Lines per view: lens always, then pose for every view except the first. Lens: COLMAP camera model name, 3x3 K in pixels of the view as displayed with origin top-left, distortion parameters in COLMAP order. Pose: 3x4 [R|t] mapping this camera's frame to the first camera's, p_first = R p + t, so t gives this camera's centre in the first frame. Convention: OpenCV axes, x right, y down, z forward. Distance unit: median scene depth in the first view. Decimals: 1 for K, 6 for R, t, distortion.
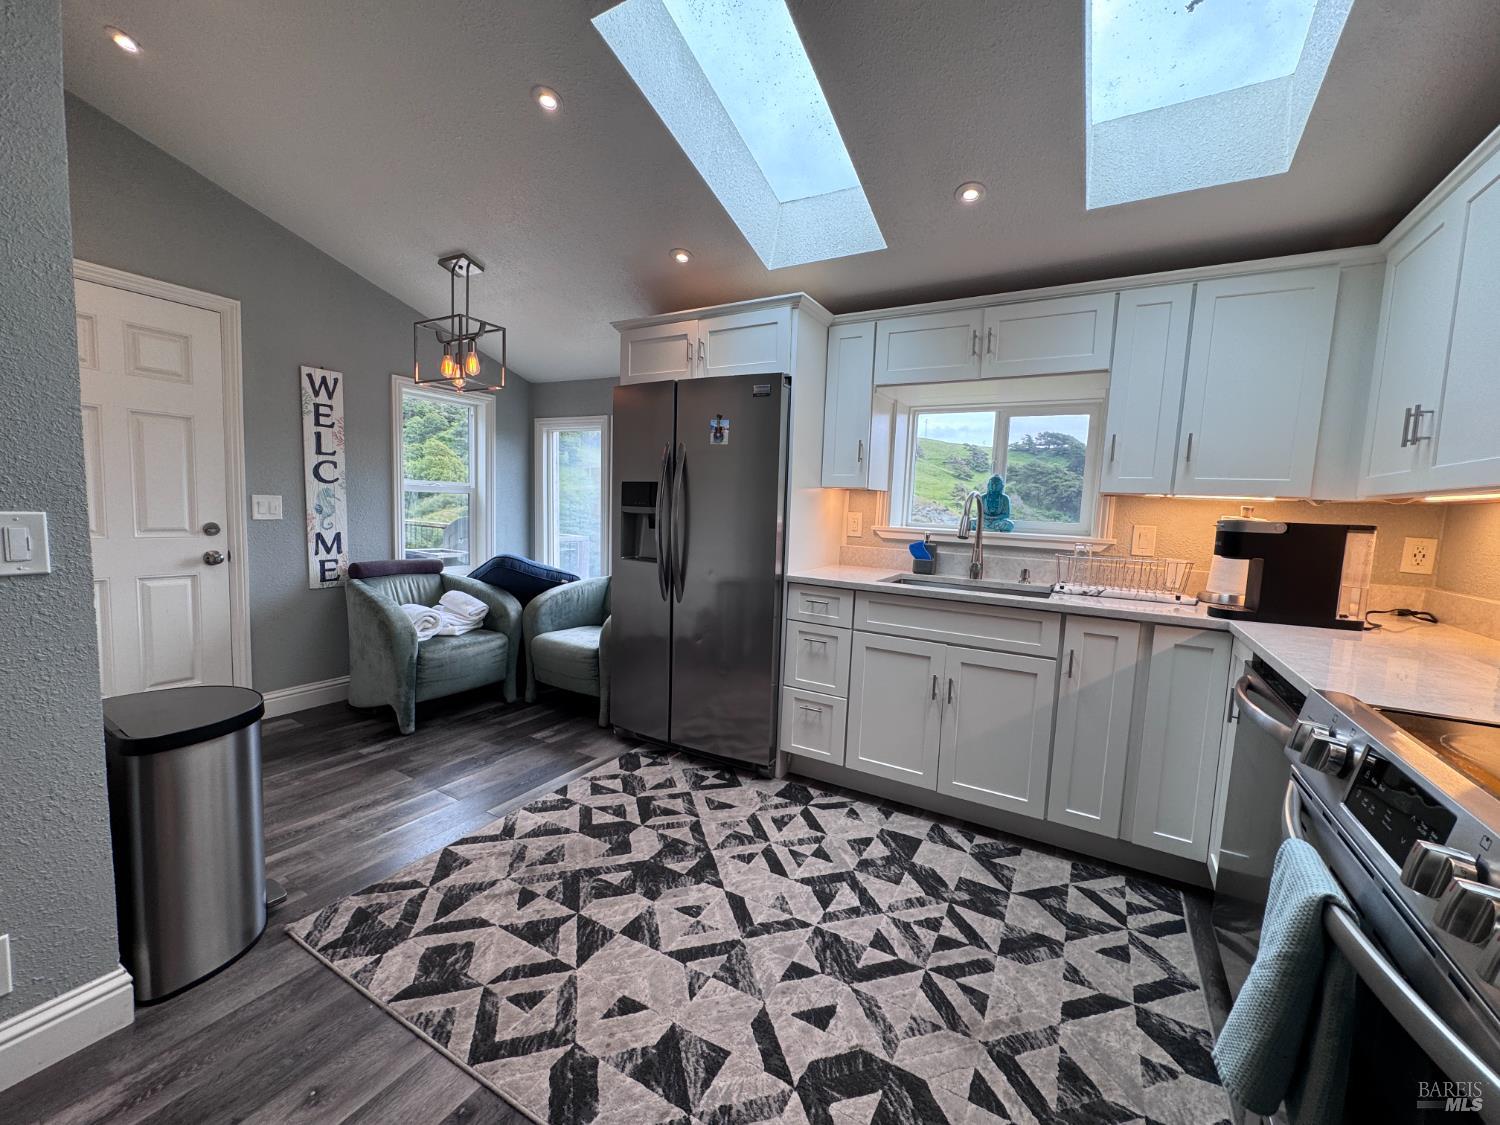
lens RADIAL K [[601.4, 0, 747.3], [0, 601.4, 557.9], [0, 0, 1]] dist [-0.003217, 0.000574]
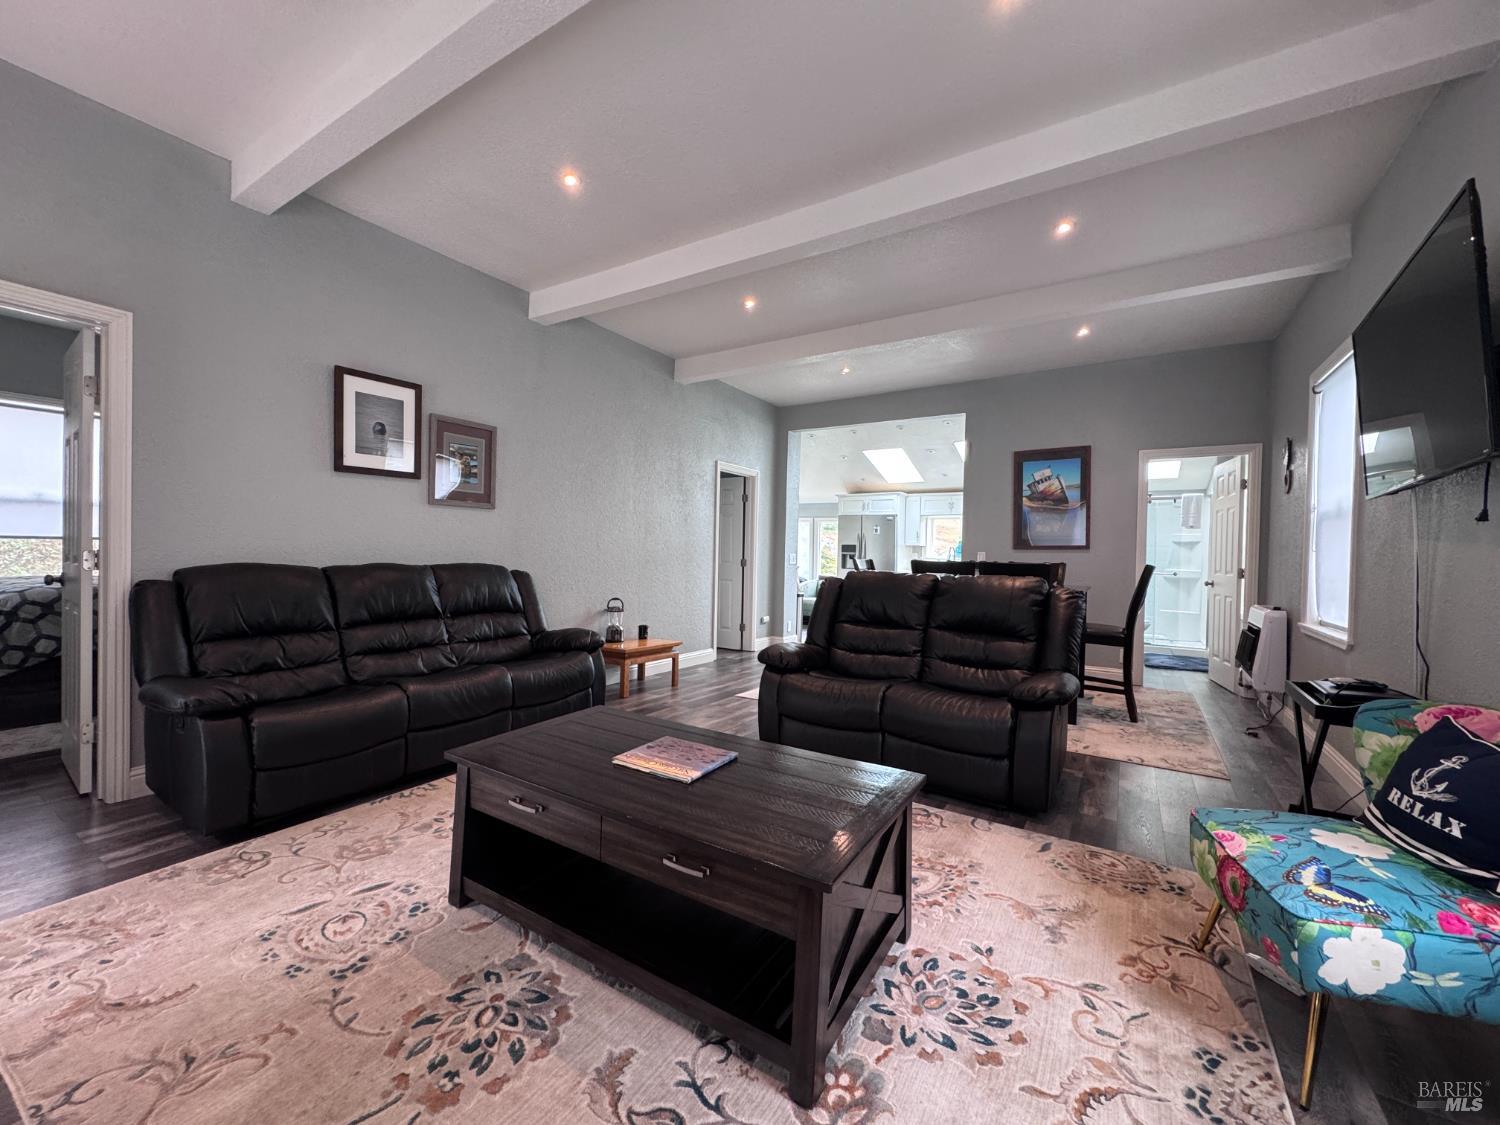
lens RADIAL K [[601.4, 0, 747.3], [0, 601.4, 555.7], [0, 0, 1]] dist [-0.003217, 0.000574]
pose [[0.999423, -0.021309, -0.026466, -0.858565], [0.019116, 0.996569, -0.080523, 0.244285], [0.028091, 0.079970, 0.996401, -2.990574]]
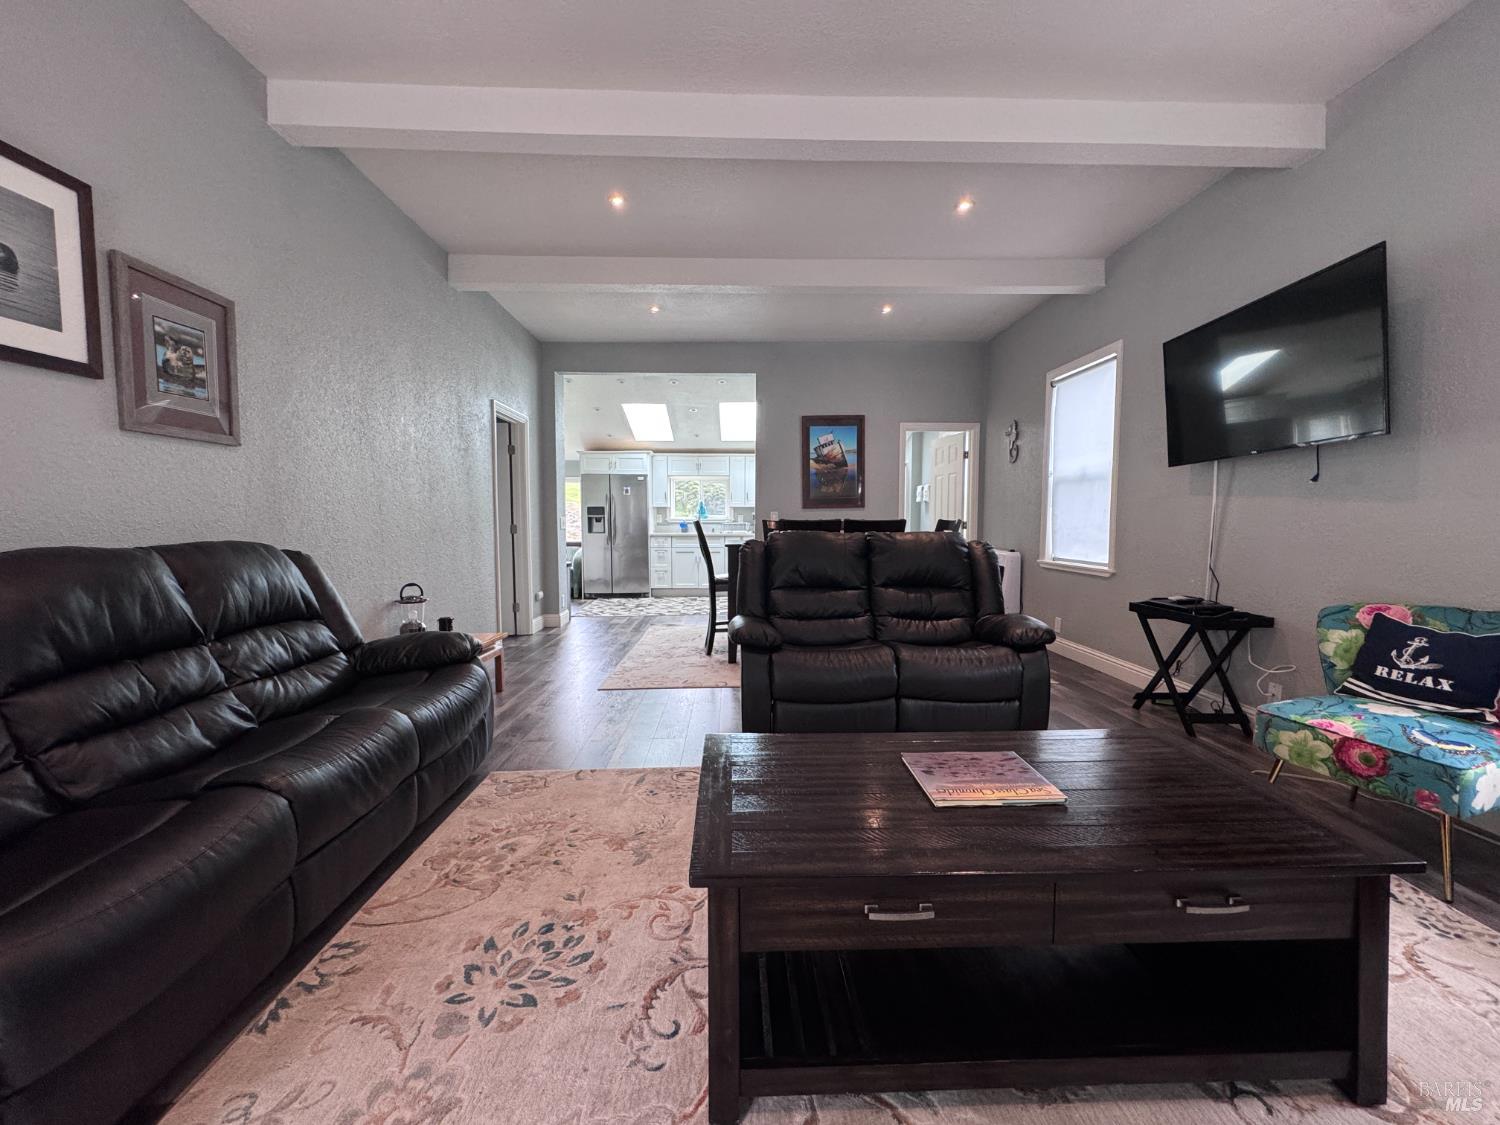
lens RADIAL K [[601.4, 0, 752.4], [0, 601.4, 556.7], [0, 0, 1]] dist [-0.003217, 0.000574]
pose [[0.841256, -0.075422, 0.535351, -1.520410], [0.081307, 0.996609, 0.012638, 0.193324], [-0.534488, 0.032896, 0.844535, -2.553169]]
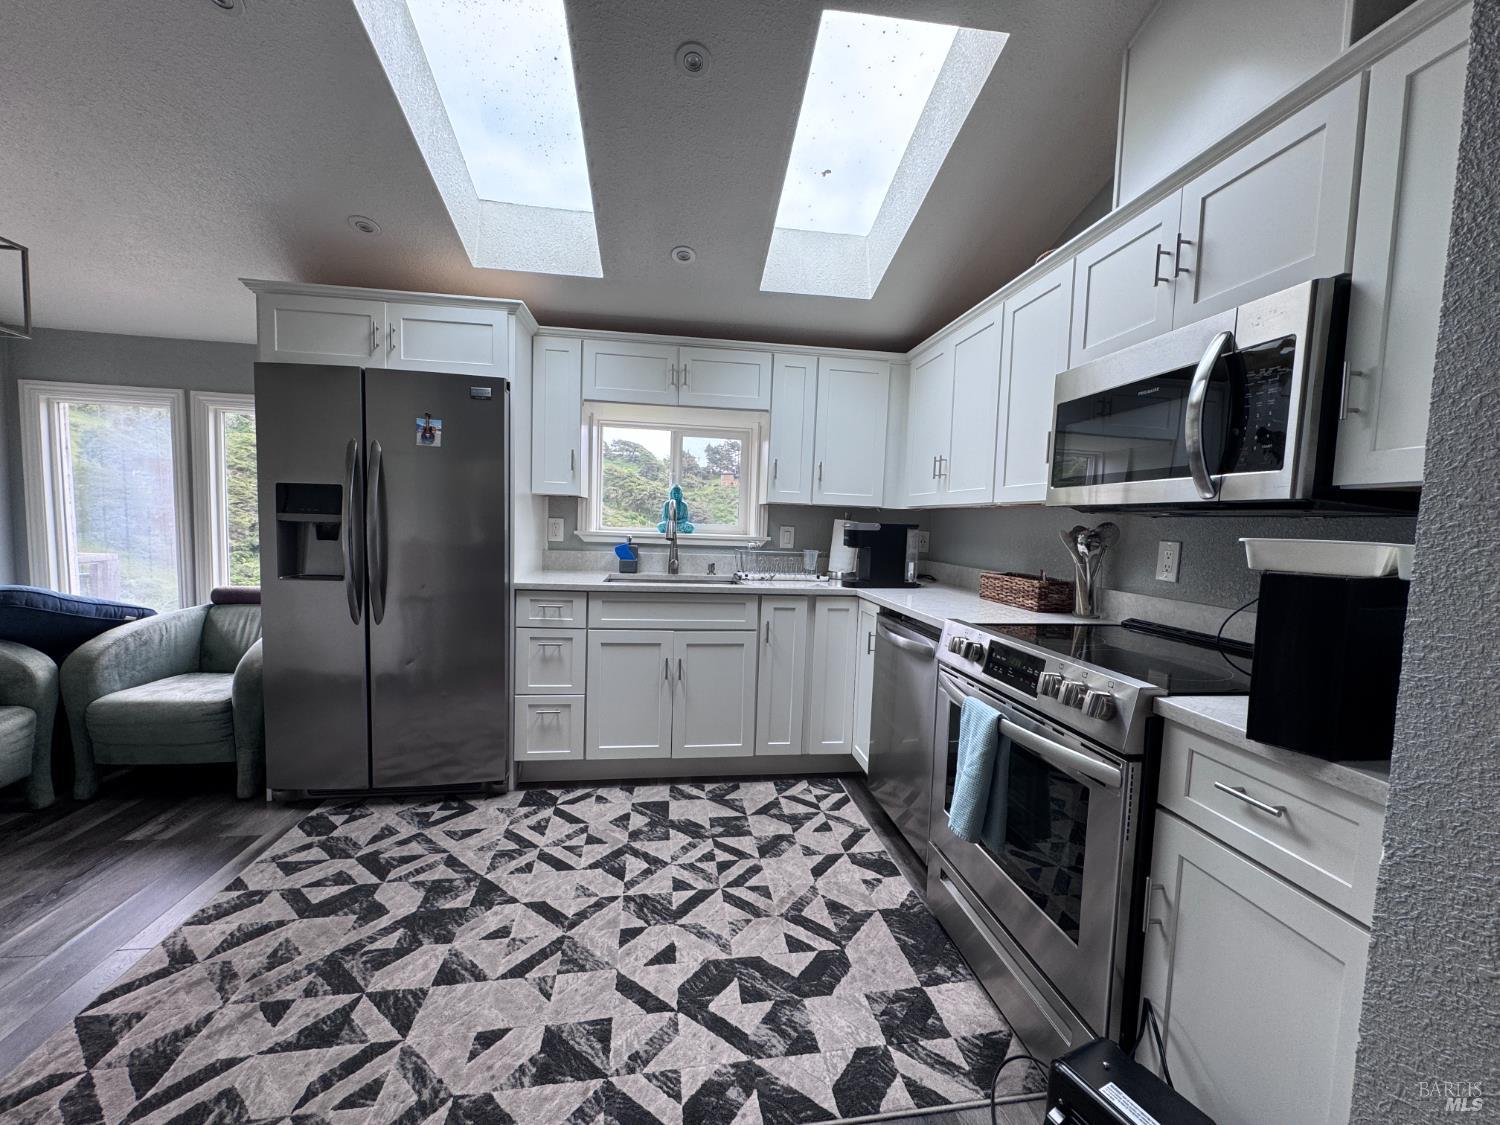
lens RADIAL K [[601.4, 0, 749.6], [0, 601.4, 558.1], [0, 0, 1]] dist [-0.003217, 0.000574]
pose [[0.784312, -0.050884, 0.618276, -0.295913], [0.051925, 0.998518, 0.016308, -0.010150], [-0.618190, 0.019314, 0.785792, -0.018987]]
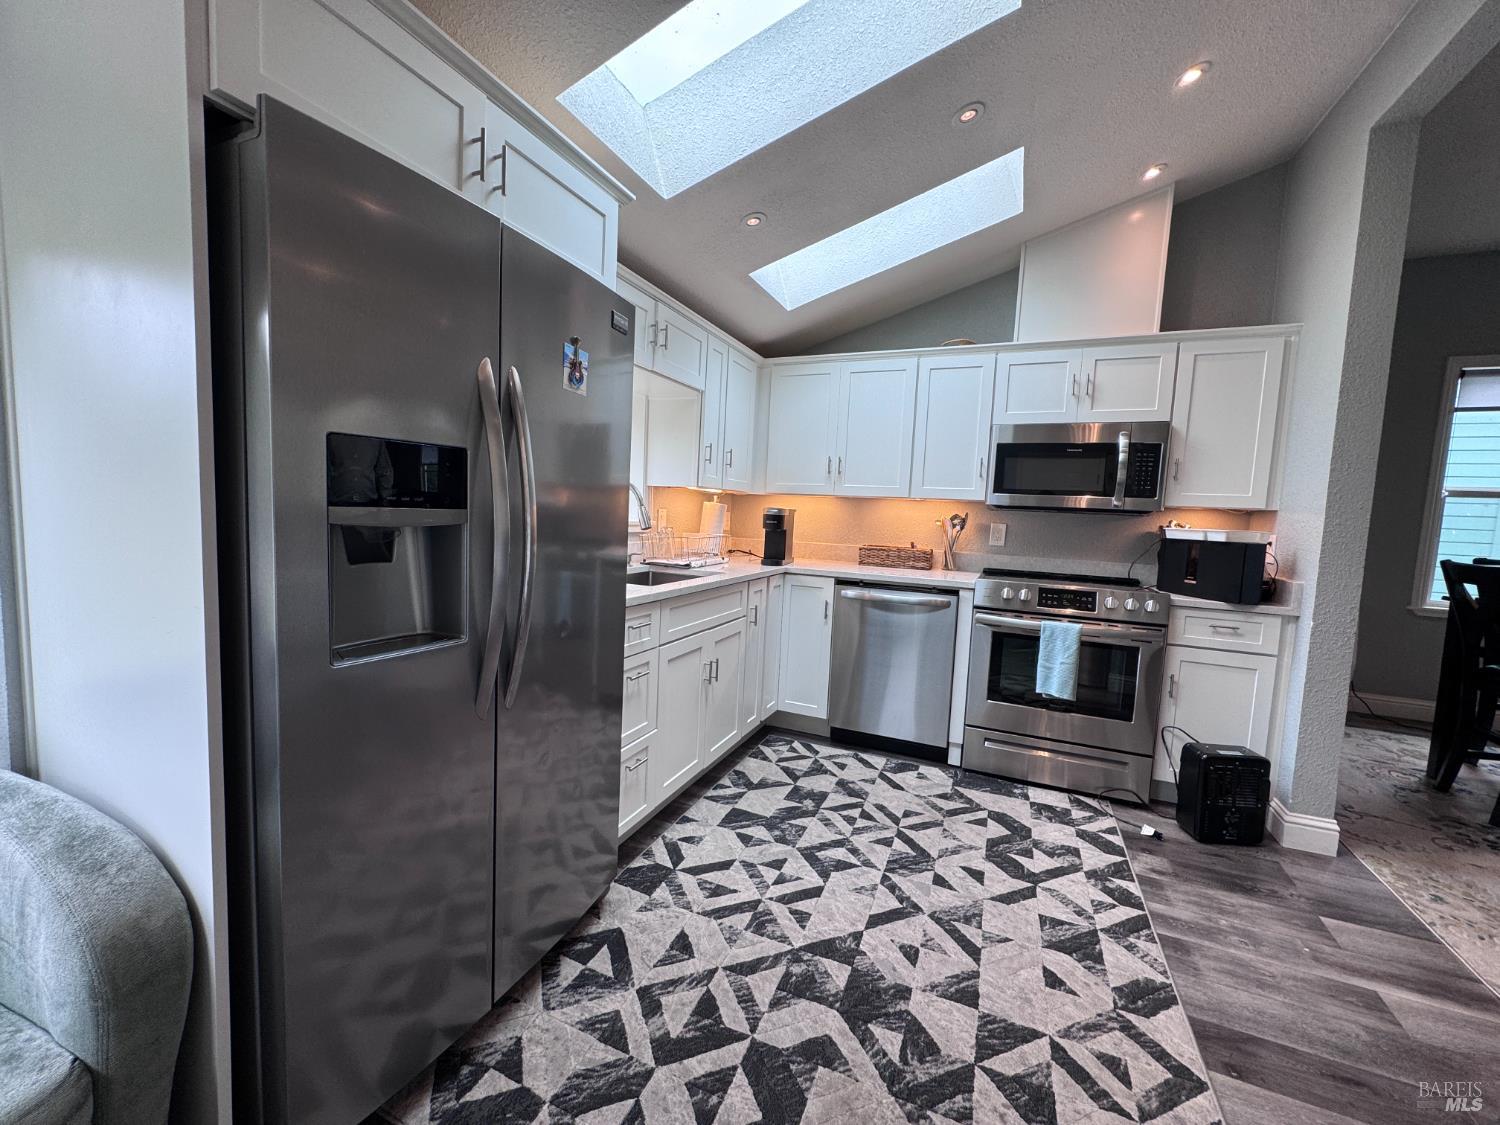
lens RADIAL K [[601.4, 0, 748.6], [0, 601.4, 558.9], [0, 0, 1]] dist [-0.003217, 0.000574]
pose [[-0.115843, -0.125152, 0.985351, -0.779562], [0.038603, 0.990713, 0.130372, -0.129198], [-0.992517, 0.053140, -0.109936, 1.133986]]
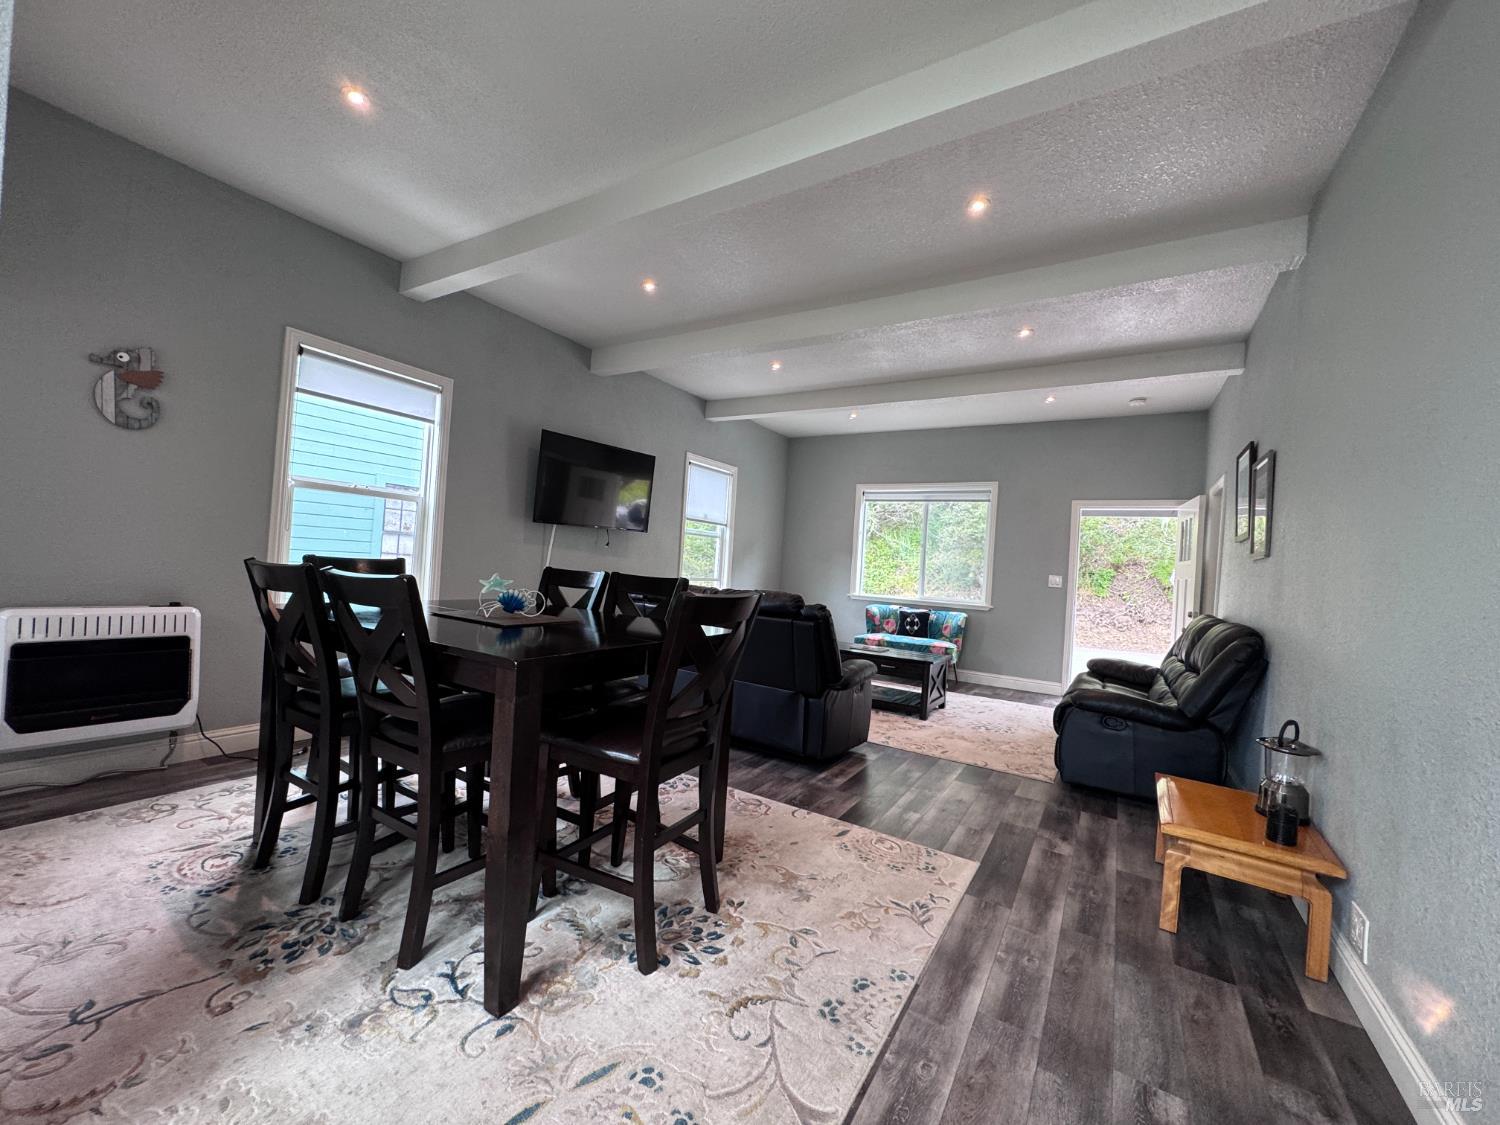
lens RADIAL K [[601.4, 0, 749.5], [0, 601.4, 560.8], [0, 0, 1]] dist [-0.003217, 0.000574]
pose [[-0.994241, -0.104851, 0.022179, -0.488043], [-0.102546, 0.990876, 0.087456, -0.064621], [-0.031147, 0.084678, -0.995921, 0.406048]]
